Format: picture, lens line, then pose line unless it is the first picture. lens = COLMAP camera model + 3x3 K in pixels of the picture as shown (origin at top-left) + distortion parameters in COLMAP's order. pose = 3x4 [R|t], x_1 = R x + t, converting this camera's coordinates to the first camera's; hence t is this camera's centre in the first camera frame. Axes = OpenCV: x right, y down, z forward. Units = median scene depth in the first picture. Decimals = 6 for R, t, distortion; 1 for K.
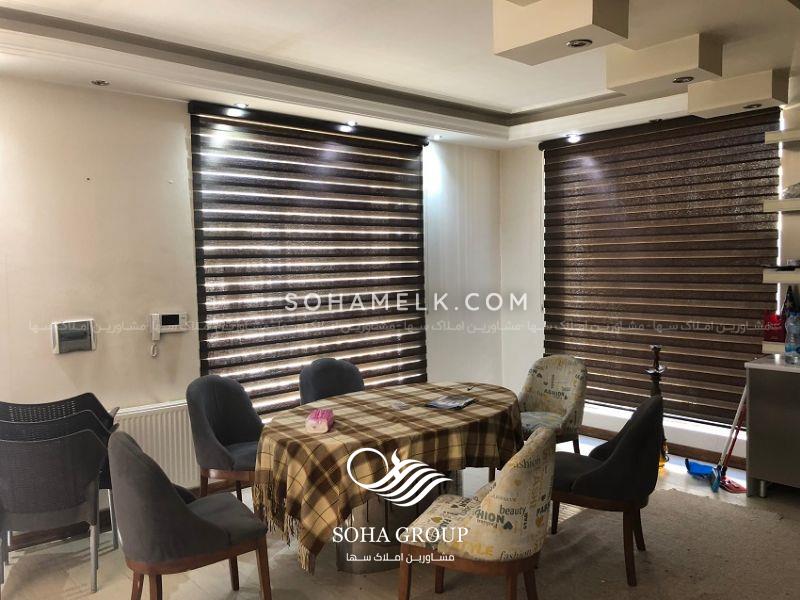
lens RADIAL K [[664.3, 0, 400.1], [0, 664.3, 299.2], [0, 0, 1]] dist [0.002658, 0.000344]
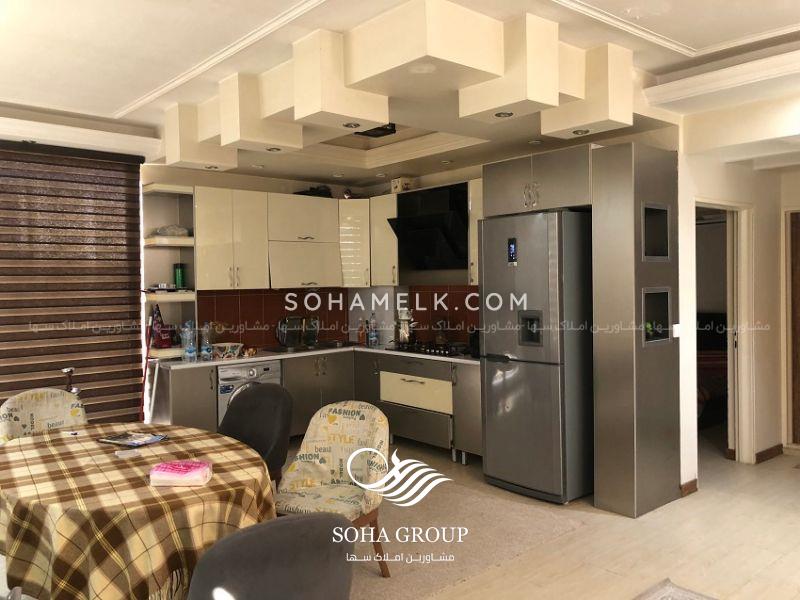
lens RADIAL K [[664.3, 0, 399.8], [0, 664.3, 299.0], [0, 0, 1]] dist [0.002658, 0.000344]
pose [[0.027957, -0.014264, 0.999507, -0.624457], [0.074589, 0.997140, 0.012144, -0.011195], [-0.996822, 0.074212, 0.028941, 0.480591]]
